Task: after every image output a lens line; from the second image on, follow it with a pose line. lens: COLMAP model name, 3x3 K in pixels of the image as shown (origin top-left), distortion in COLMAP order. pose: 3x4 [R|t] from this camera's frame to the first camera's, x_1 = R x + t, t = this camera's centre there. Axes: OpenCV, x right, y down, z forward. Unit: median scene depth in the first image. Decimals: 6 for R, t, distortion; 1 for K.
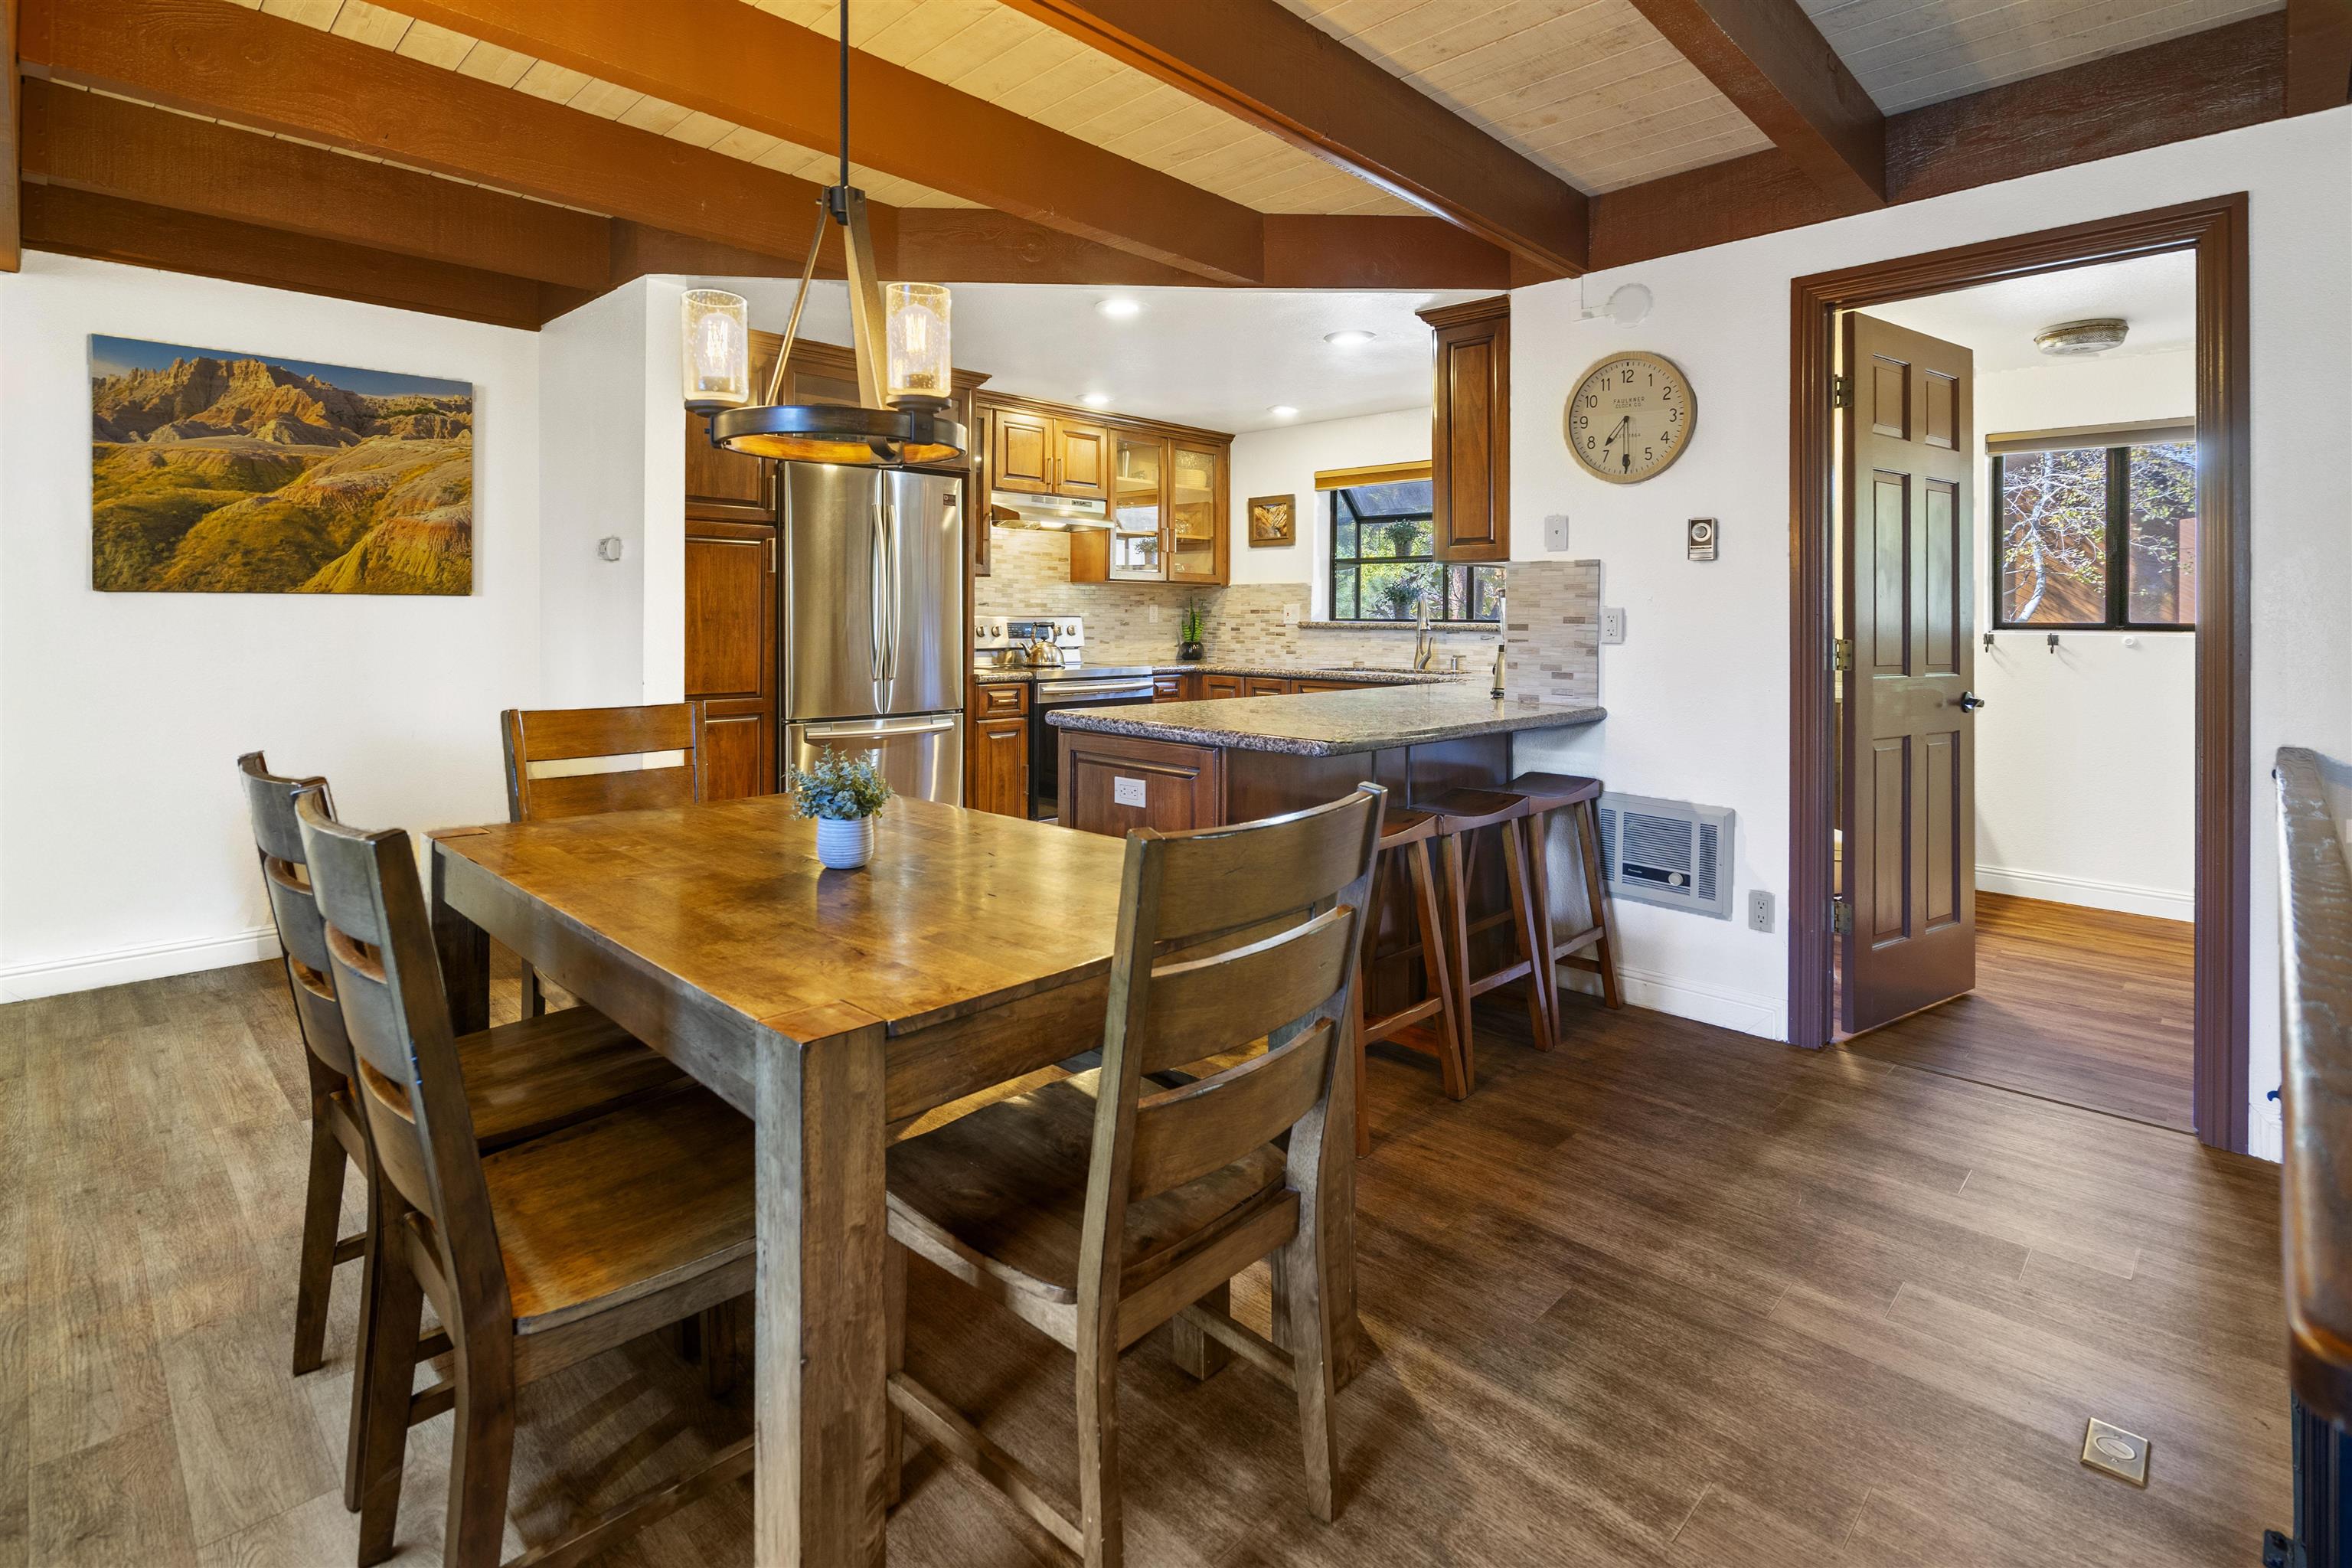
lens RADIAL K [[1121.0, 0, 1143.0], [0, 1121.0, 619.3], [0, 0, 1]] dist [-0.002884, -0.001119]
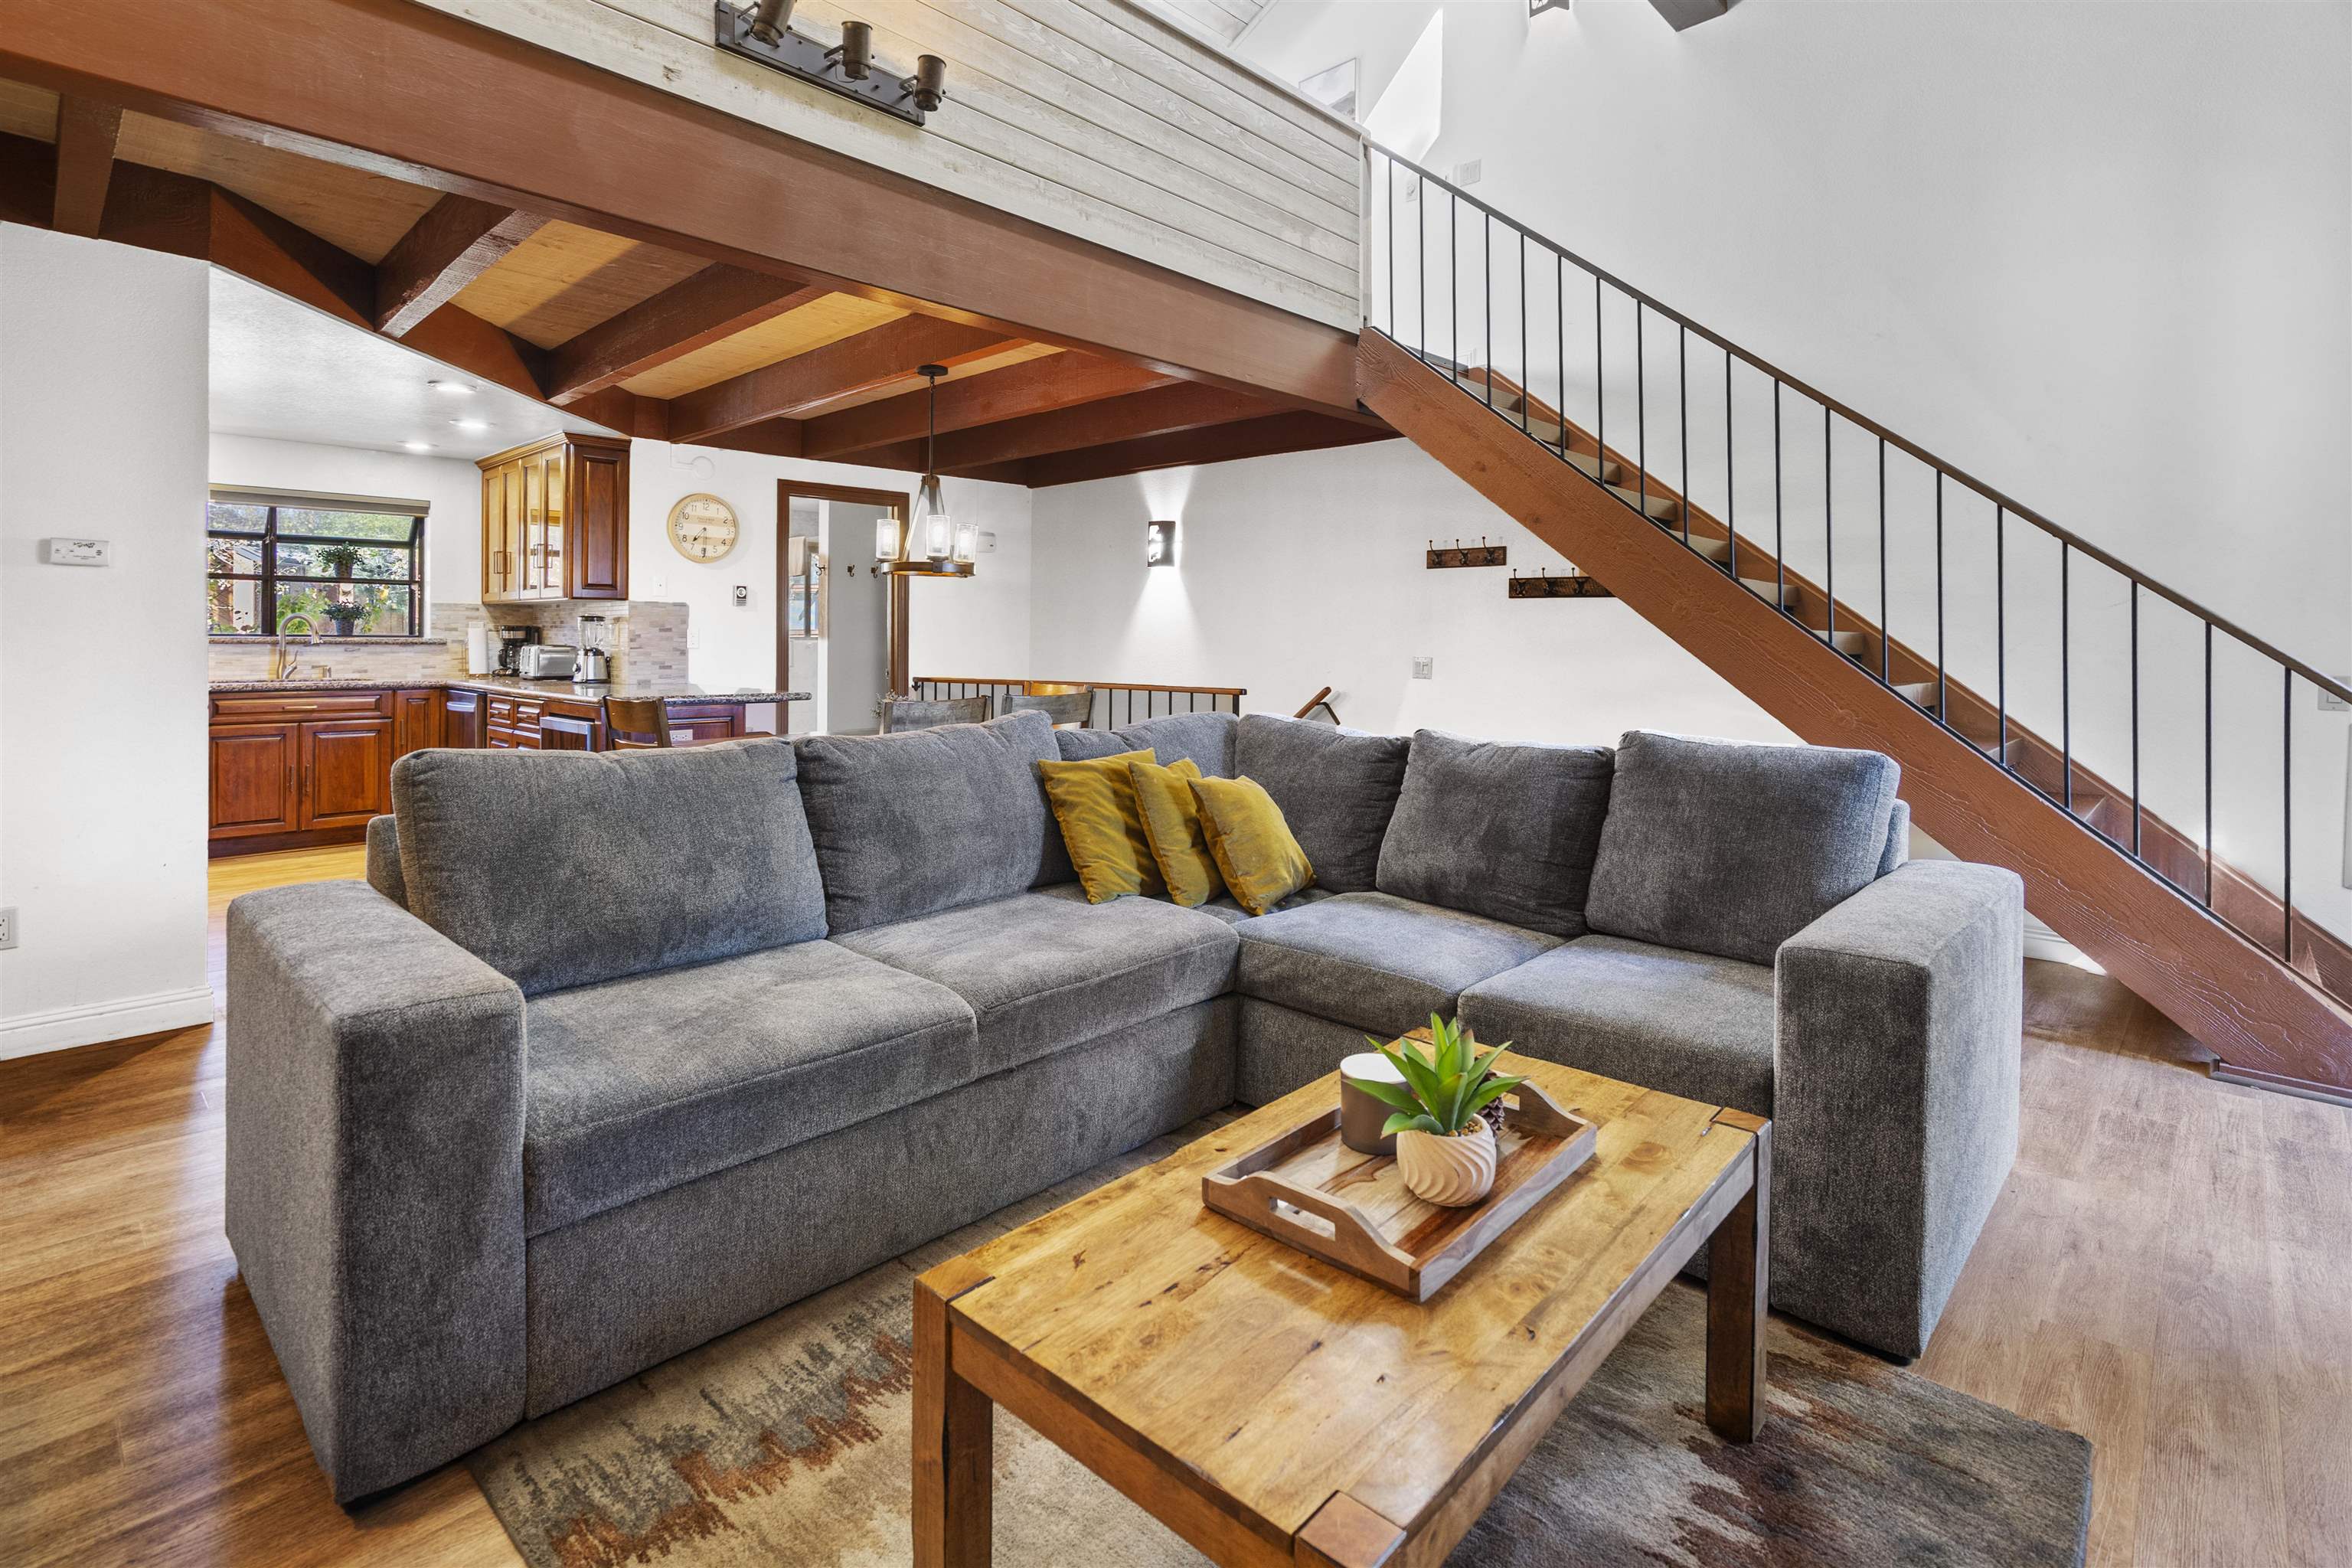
lens RADIAL K [[1121.0, 0, 1182.7], [0, 1121.0, 646.4], [0, 0, 1]] dist [-0.002884, -0.001119]
pose [[-0.031931, -0.011616, 0.999423, -0.812671], [-0.002418, 0.999930, 0.011545, -0.002782], [-0.999487, -0.002048, -0.031956, 0.138730]]
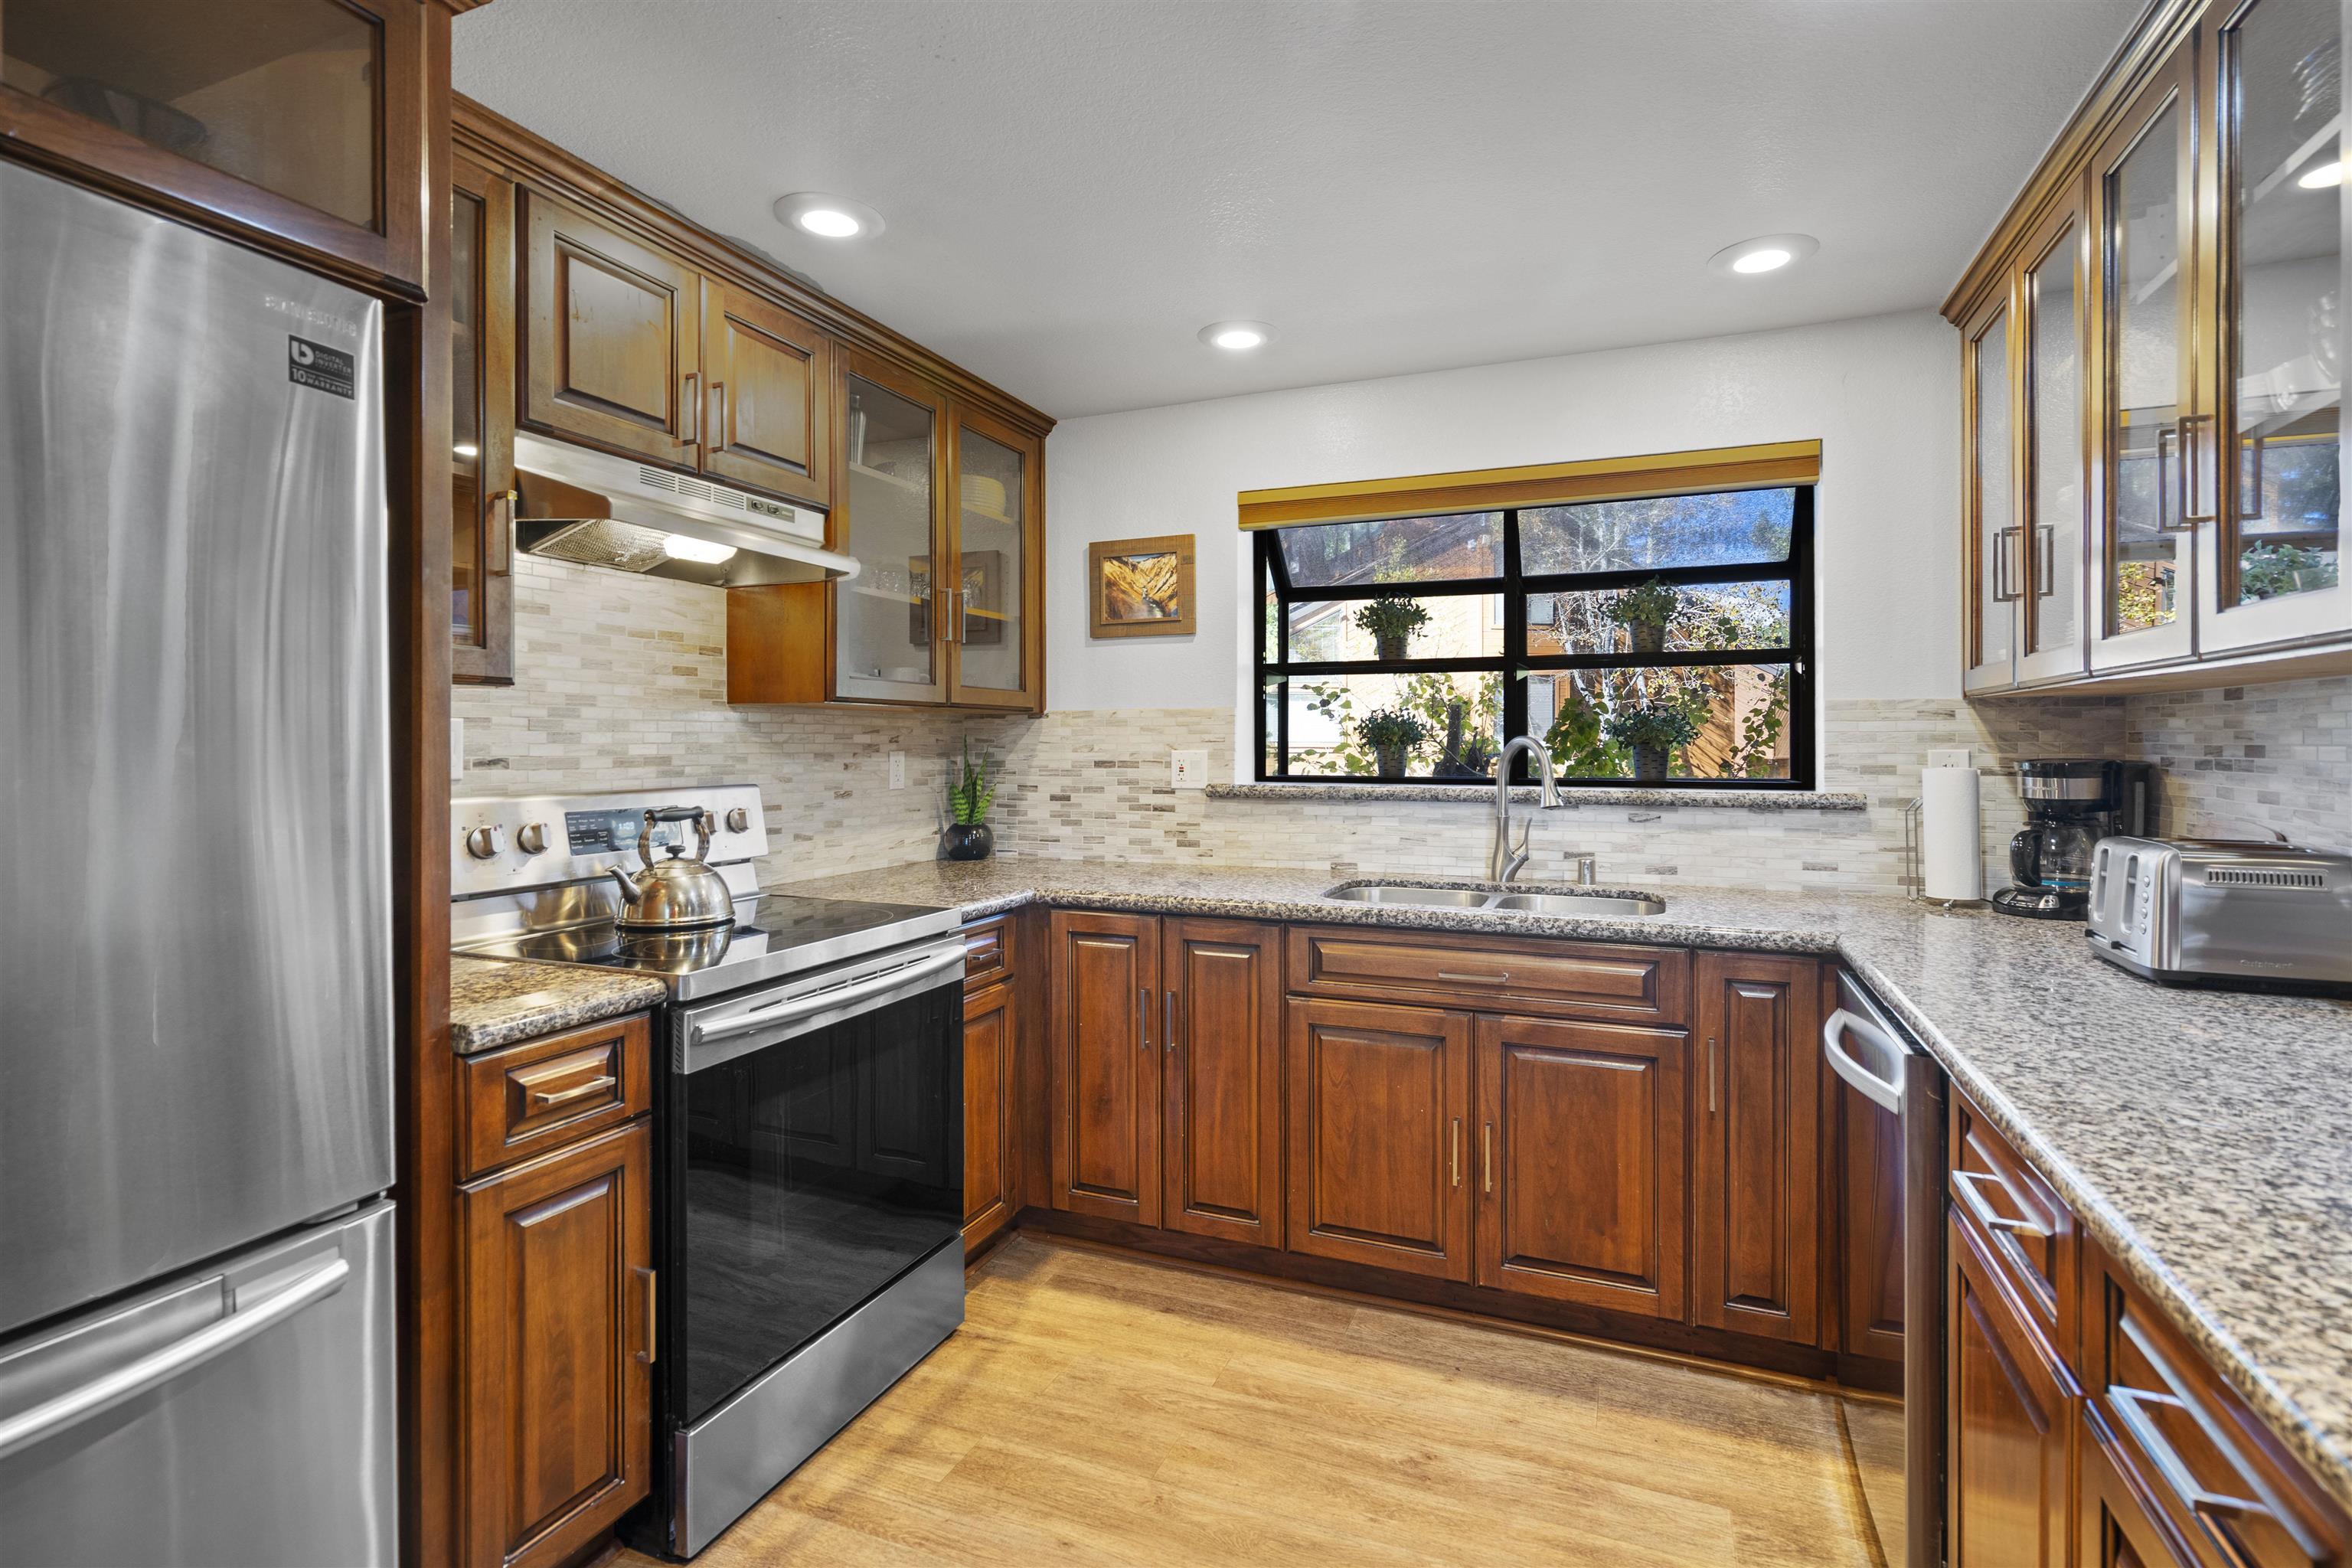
lens RADIAL K [[1121.0, 0, 1174.0], [0, 1121.0, 744.1], [0, 0, 1]] dist [-0.002884, -0.001119]
pose [[0.920941, -0.007233, 0.389636, -0.075783], [0.008127, 0.999967, -0.000645, -0.016464], [-0.389618, 0.003760, 0.920969, 0.551132]]
